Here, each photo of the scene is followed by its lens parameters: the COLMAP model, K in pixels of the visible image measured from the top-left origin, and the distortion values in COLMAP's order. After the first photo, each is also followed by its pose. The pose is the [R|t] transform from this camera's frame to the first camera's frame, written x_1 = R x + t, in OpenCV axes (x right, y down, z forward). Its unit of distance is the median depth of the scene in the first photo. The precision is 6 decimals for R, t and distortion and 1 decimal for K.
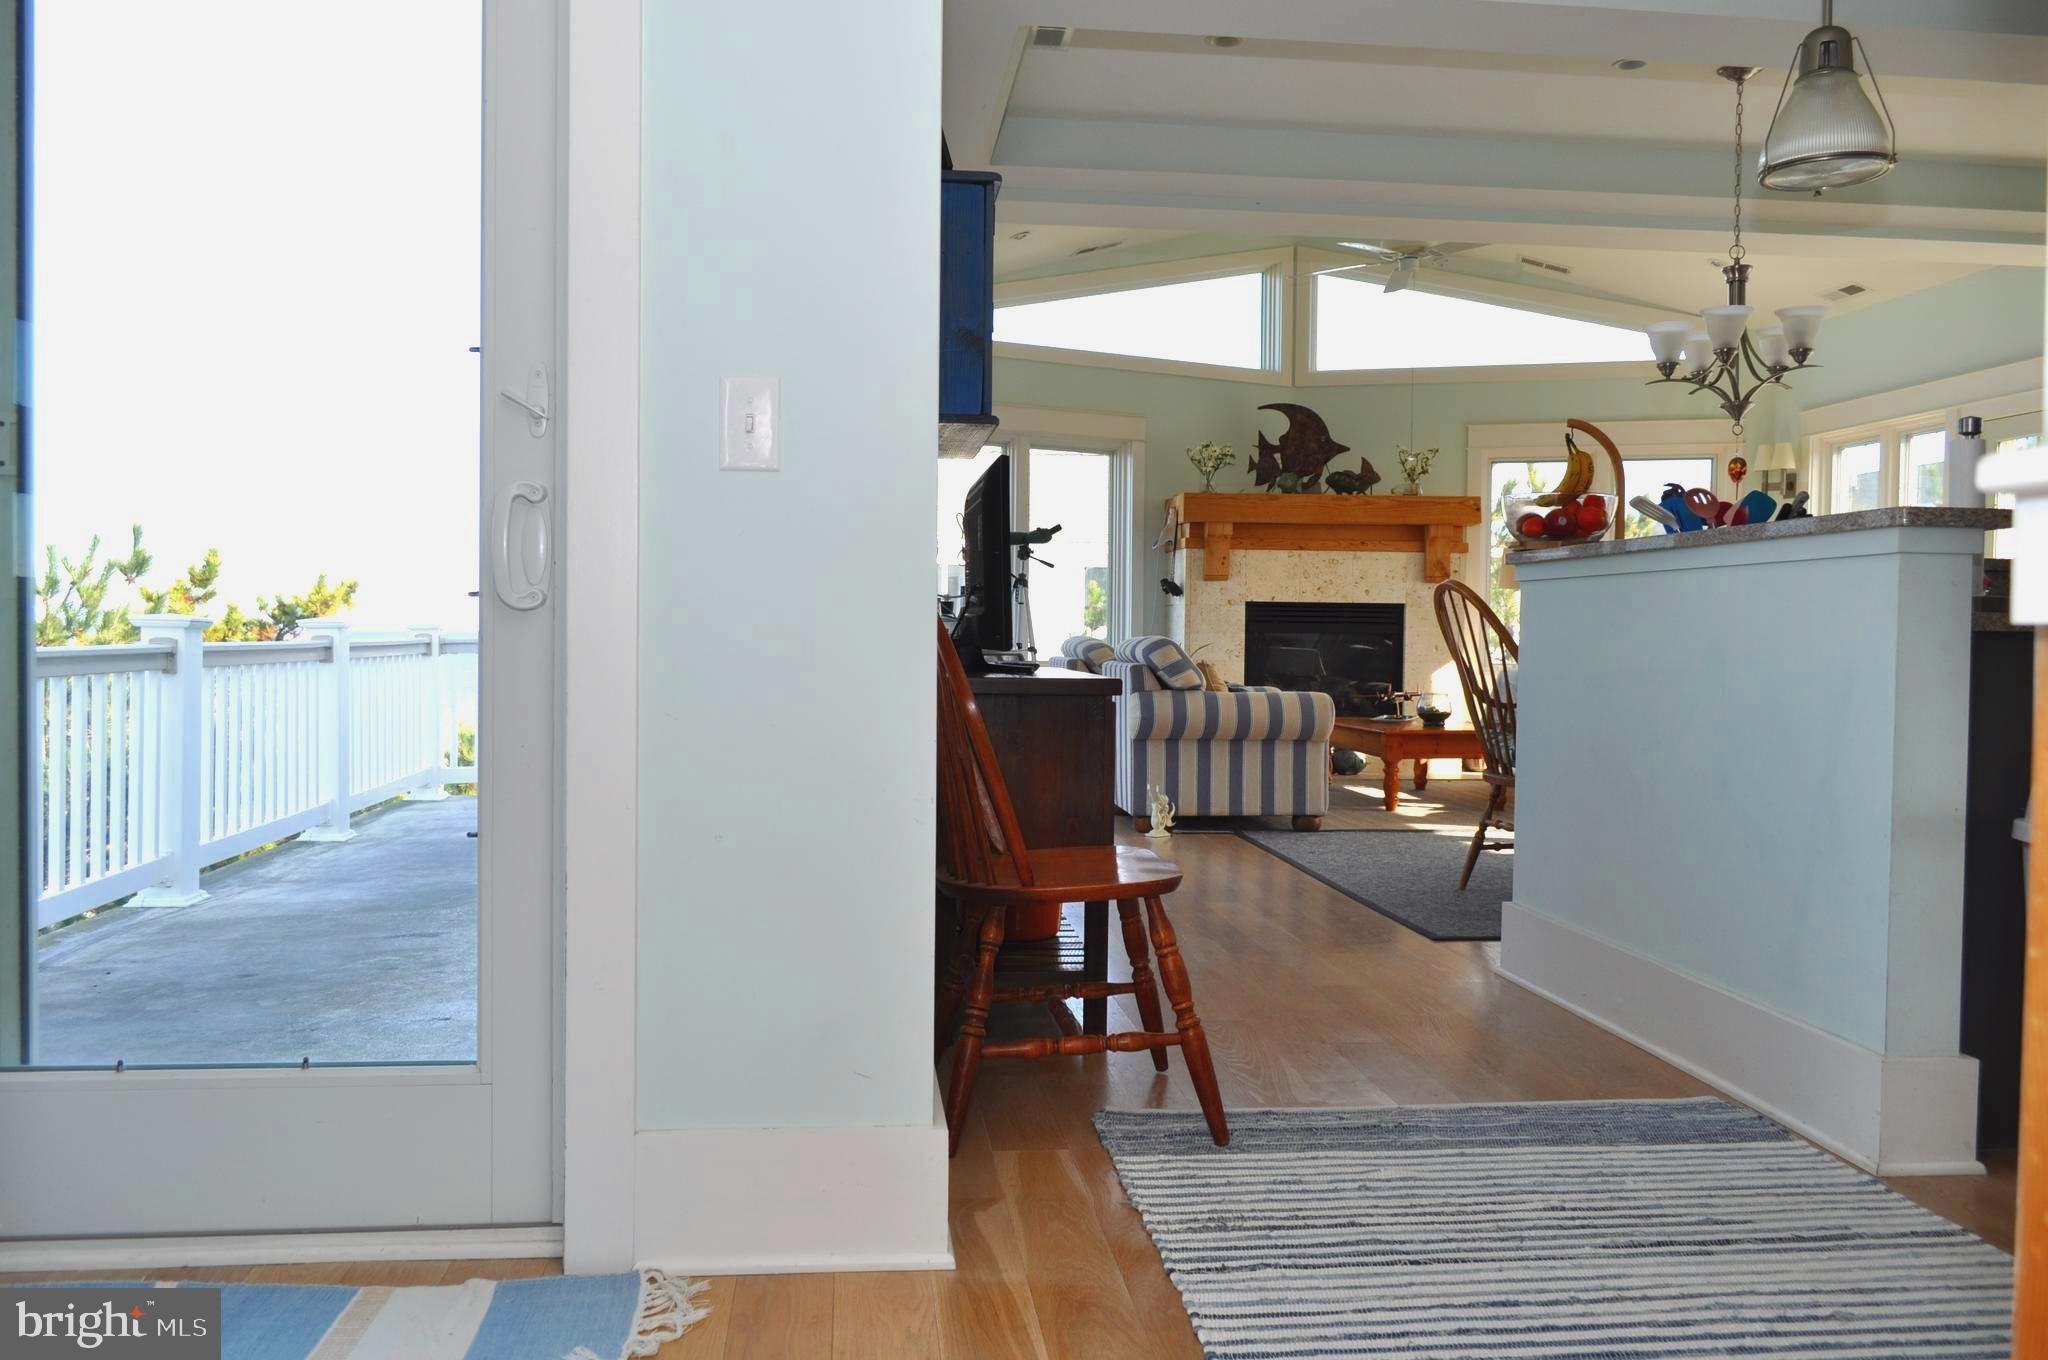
lens RADIAL K [[1587.4, 0, 1016.7], [0, 1587.4, 680.2], [0, 0, 1]] dist [-0.007670, -0.000941]
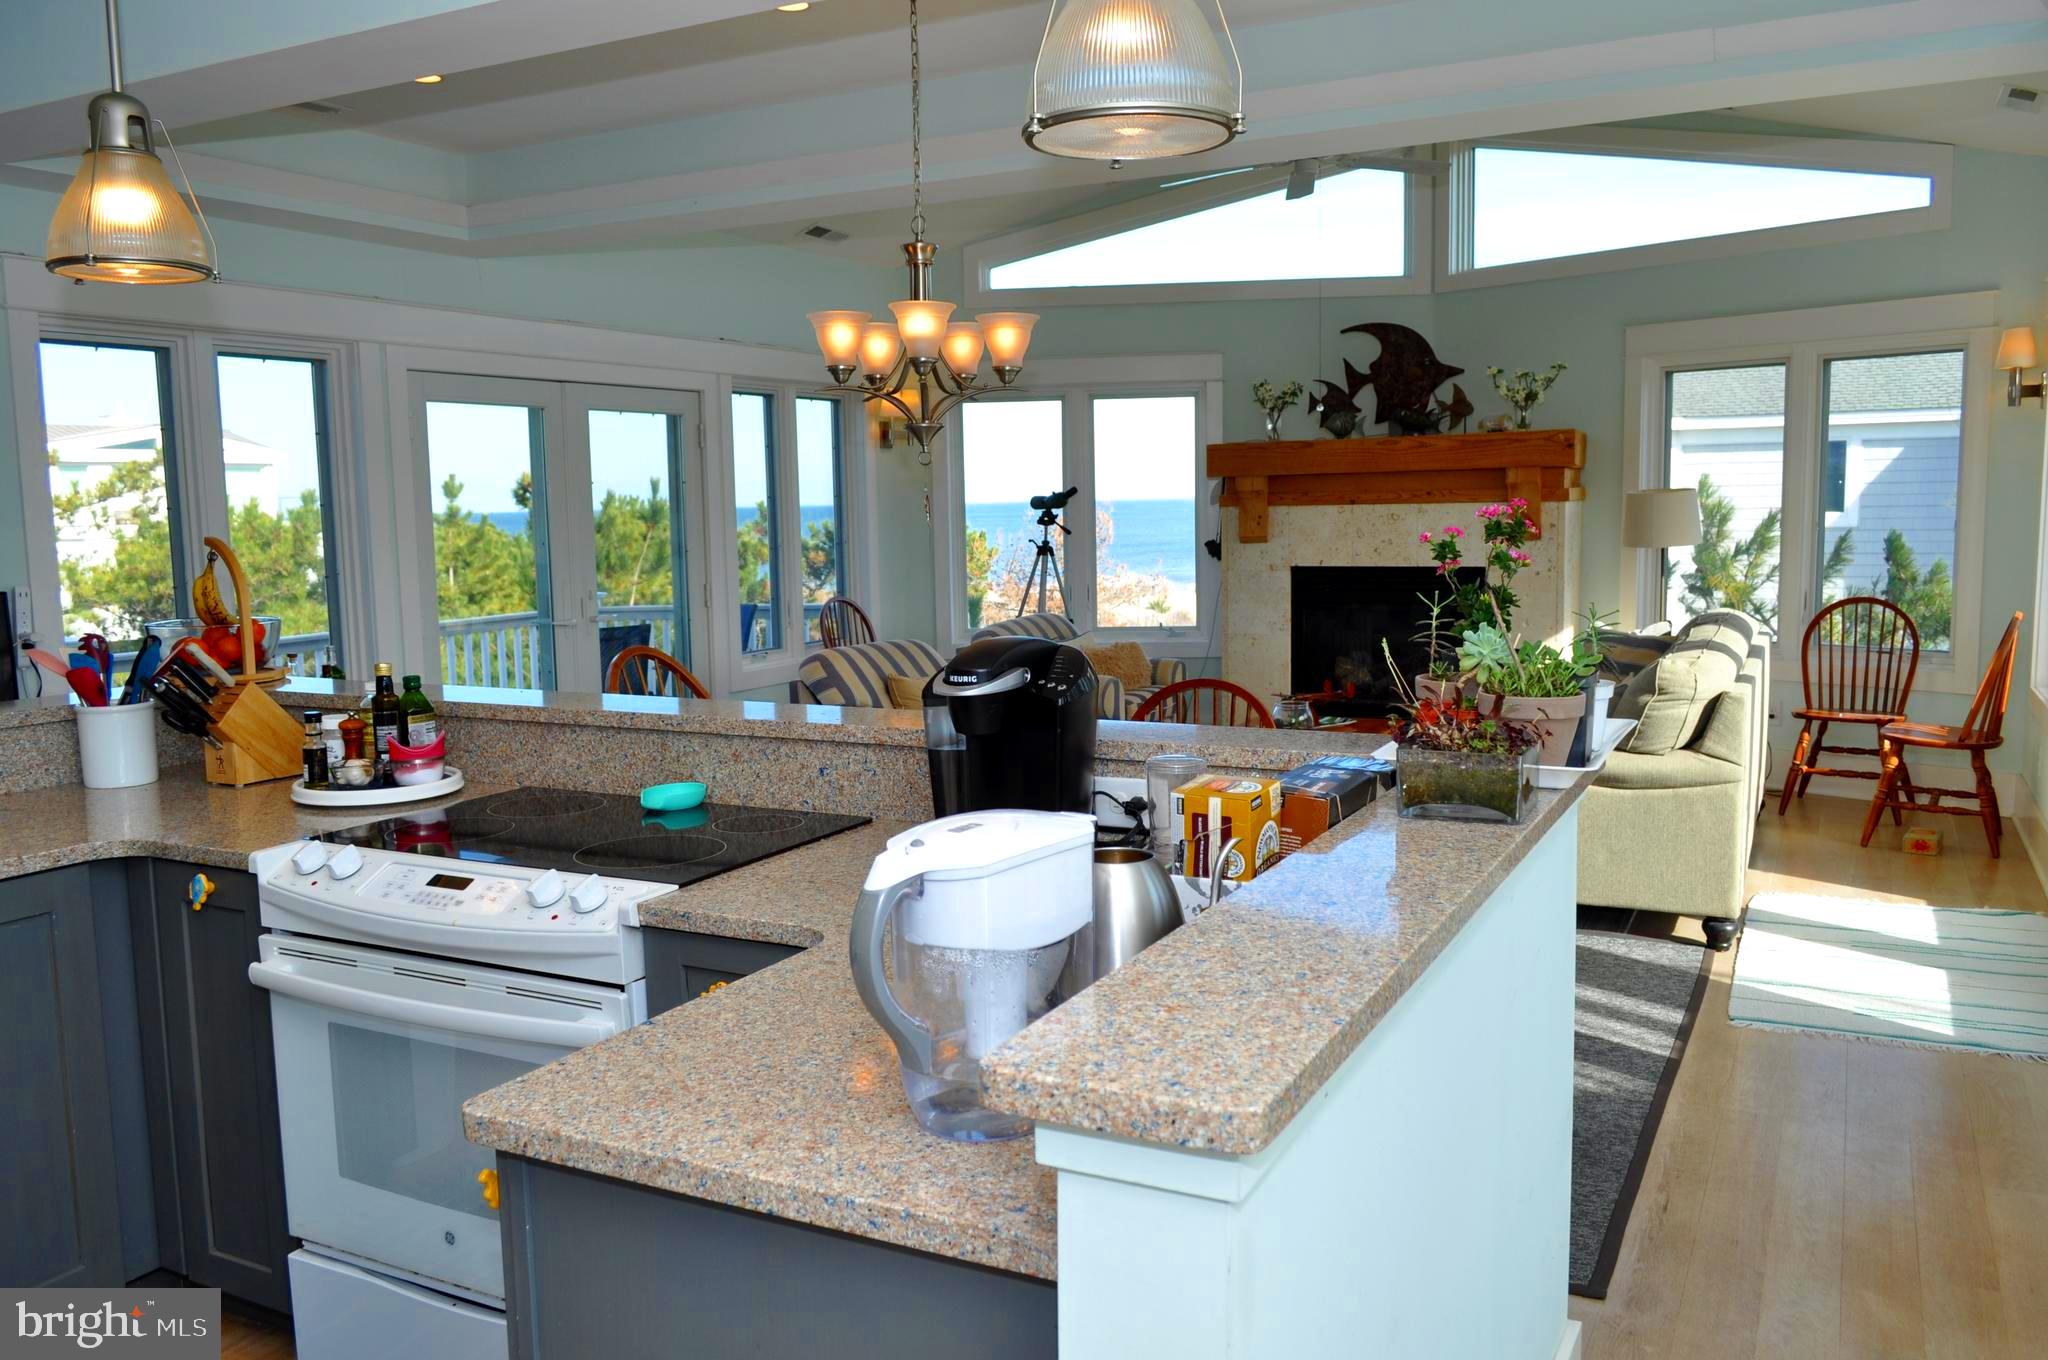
lens RADIAL K [[1587.4, 0, 1029.6], [0, 1587.4, 674.4], [0, 0, 1]] dist [-0.007670, -0.000941]
pose [[0.831005, 0.035998, -0.555100, 0.504227], [0.010881, 0.996661, 0.080922, -0.062103], [0.556159, -0.073287, 0.827838, 0.203952]]
